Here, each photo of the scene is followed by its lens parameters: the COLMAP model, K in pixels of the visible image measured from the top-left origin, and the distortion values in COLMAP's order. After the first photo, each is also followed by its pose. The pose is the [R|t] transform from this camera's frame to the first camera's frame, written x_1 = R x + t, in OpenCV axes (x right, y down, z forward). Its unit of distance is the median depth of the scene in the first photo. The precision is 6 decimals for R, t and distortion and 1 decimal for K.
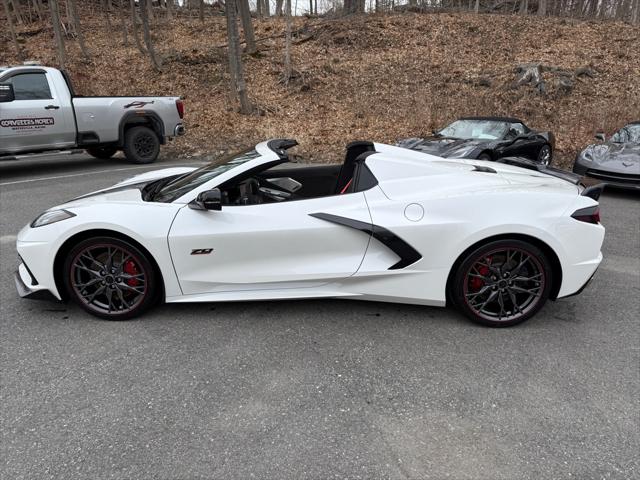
lens RADIAL K [[456.2, 0, 323.3], [0, 456.2, 245.9], [0, 0, 1]] dist [0.016769, -0.027159]
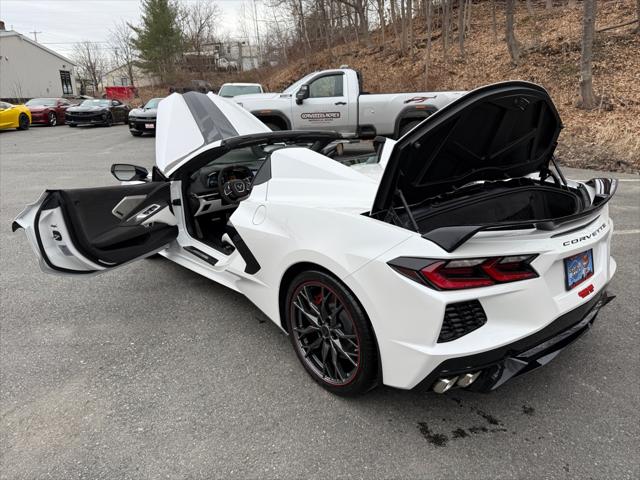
lens RADIAL K [[455.3, 0, 318.2], [0, 455.3, 245.7], [0, 0, 1]] dist [0.042140, -0.059609]
pose [[0.643849, 0.216211, -0.733970, 0.304947], [-0.212698, 0.972013, 0.099751, -0.042478], [0.734995, 0.091889, 0.671817, 0.168019]]
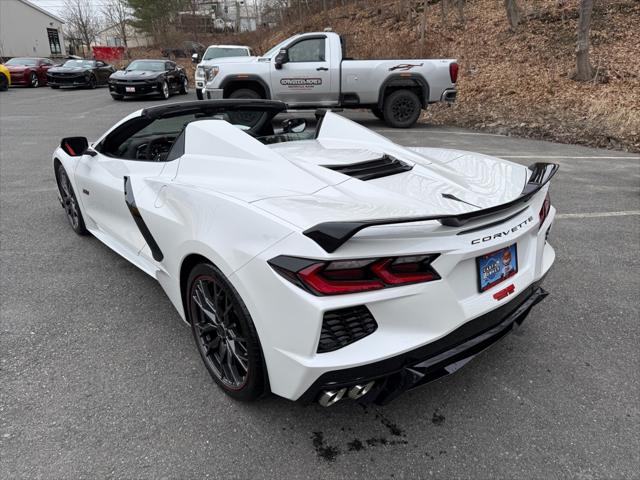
lens RADIAL K [[456.2, 0, 323.3], [0, 456.2, 245.9], [0, 0, 1]] dist [0.016769, -0.027159]
pose [[0.645555, 0.277732, -0.711423, 0.316570], [-0.230841, 0.958919, 0.164884, -0.062532], [0.727991, 0.057784, 0.683147, 0.225930]]
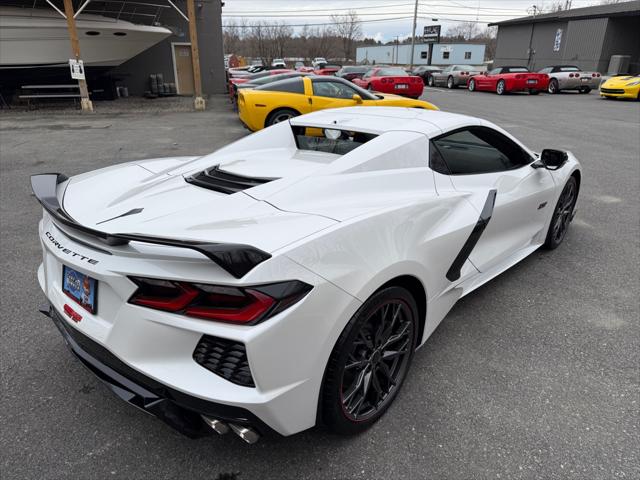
lens RADIAL K [[456.2, 0, 323.3], [0, 456.2, 245.9], [0, 0, 1]] dist [0.016769, -0.027159]
pose [[-0.673859, 0.260370, -0.691463, 0.280406], [-0.233329, 0.812971, 0.533512, -0.187271], [0.701050, 0.520850, -0.487076, 0.607140]]
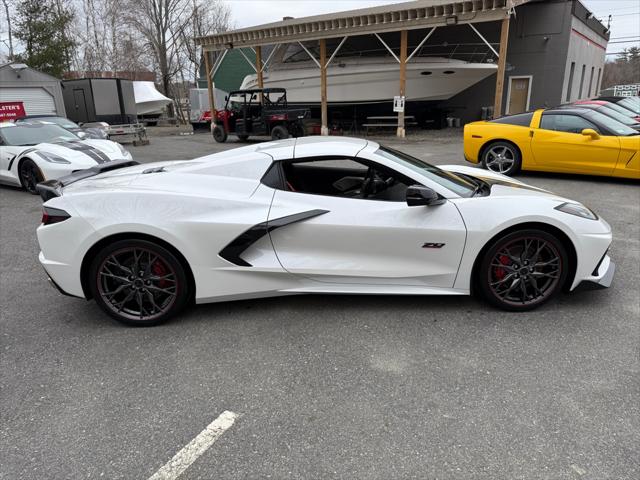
lens RADIAL K [[456.5, 0, 315.8], [0, 456.5, 242.3], [0, 0, 1]] dist [0.033818, -0.046745]
pose [[-0.999954, 0.009393, 0.001904, -0.011982], [0.008802, 0.821503, 0.570136, -0.259411], [0.003791, 0.570127, -0.821548, 0.819747]]
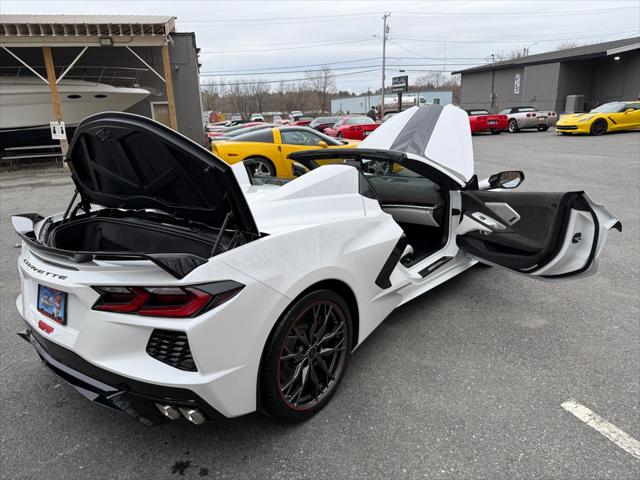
lens RADIAL K [[456.0, 0, 320.5], [0, 456.0, 243.0], [0, 0, 1]] dist [0.027018, -0.037101]
pose [[-0.644255, 0.218754, -0.732859, 0.295511], [-0.199951, 0.876720, 0.437472, -0.198408], [0.738211, 0.428379, -0.521091, 0.655839]]
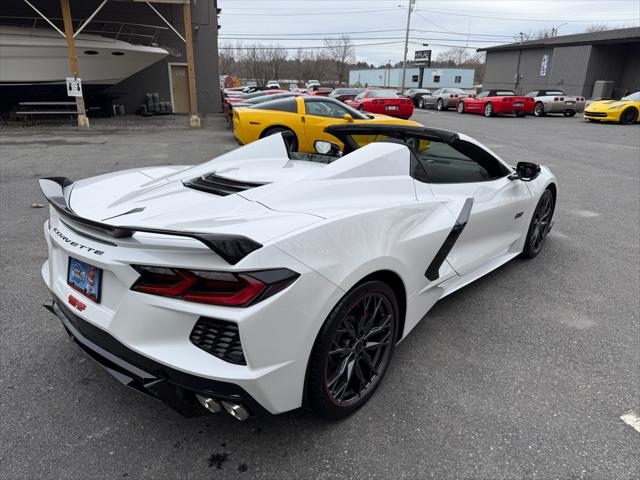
lens RADIAL K [[456.2, 0, 323.3], [0, 456.2, 245.9], [0, 0, 1]] dist [0.016769, -0.027159]
pose [[-0.664054, 0.225944, -0.712728, 0.294711], [-0.247149, 0.833330, 0.494447, -0.188677], [0.705655, 0.504490, -0.497535, 0.624312]]
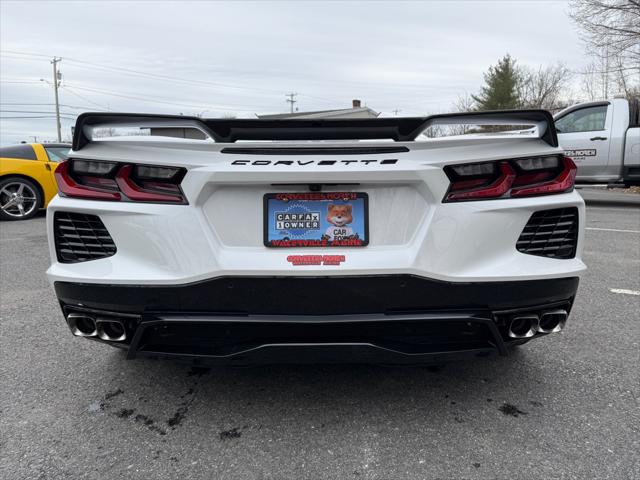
lens RADIAL K [[456.0, 0, 320.5], [0, 456.0, 243.0], [0, 0, 1]] dist [0.027018, -0.037101]
pose [[-0.011019, 0.142714, -0.989703, 0.365873], [-0.299412, 0.943880, 0.139440, -0.050716], [0.954060, 0.297865, 0.032330, 0.436824]]
